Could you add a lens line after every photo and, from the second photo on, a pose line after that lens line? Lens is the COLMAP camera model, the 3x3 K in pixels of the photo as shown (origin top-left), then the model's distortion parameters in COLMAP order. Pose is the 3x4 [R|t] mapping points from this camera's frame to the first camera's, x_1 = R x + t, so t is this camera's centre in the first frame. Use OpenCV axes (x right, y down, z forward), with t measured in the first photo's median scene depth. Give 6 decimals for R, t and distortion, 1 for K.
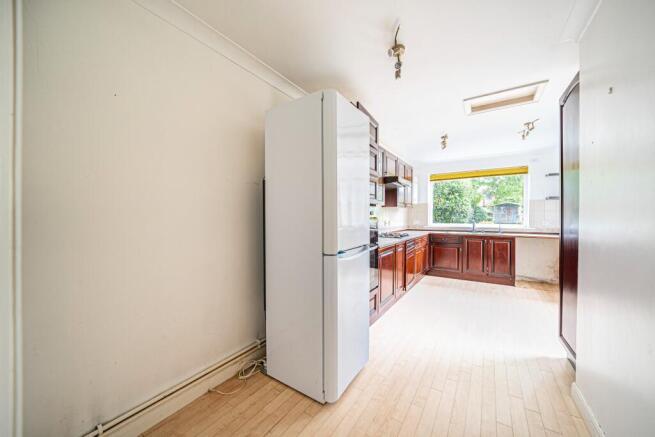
lens RADIAL K [[242.0, 0, 327.5], [0, 242.0, 218.5], [0, 0, 1]] dist [-0.003319, -0.000214]
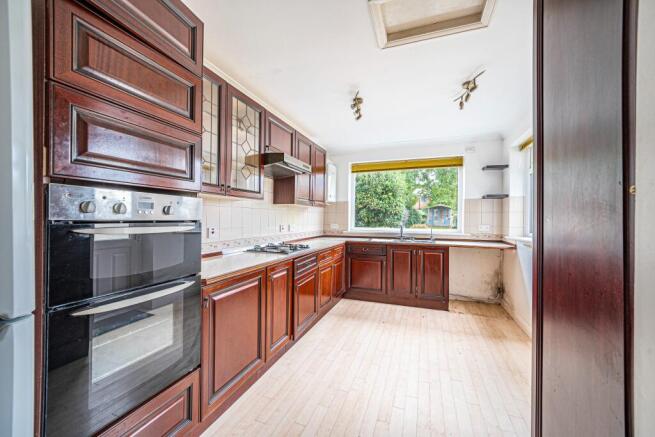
lens RADIAL K [[254.5, 0, 327.5], [0, 254.5, 218.5], [0, 0, 1]] dist [0.001389, 0.000075]
pose [[0.974926, 0.008040, 0.222386, 0.195334], [-0.006771, 0.999956, -0.006470, -0.003286], [-0.222428, 0.004802, 0.974937, 0.262695]]
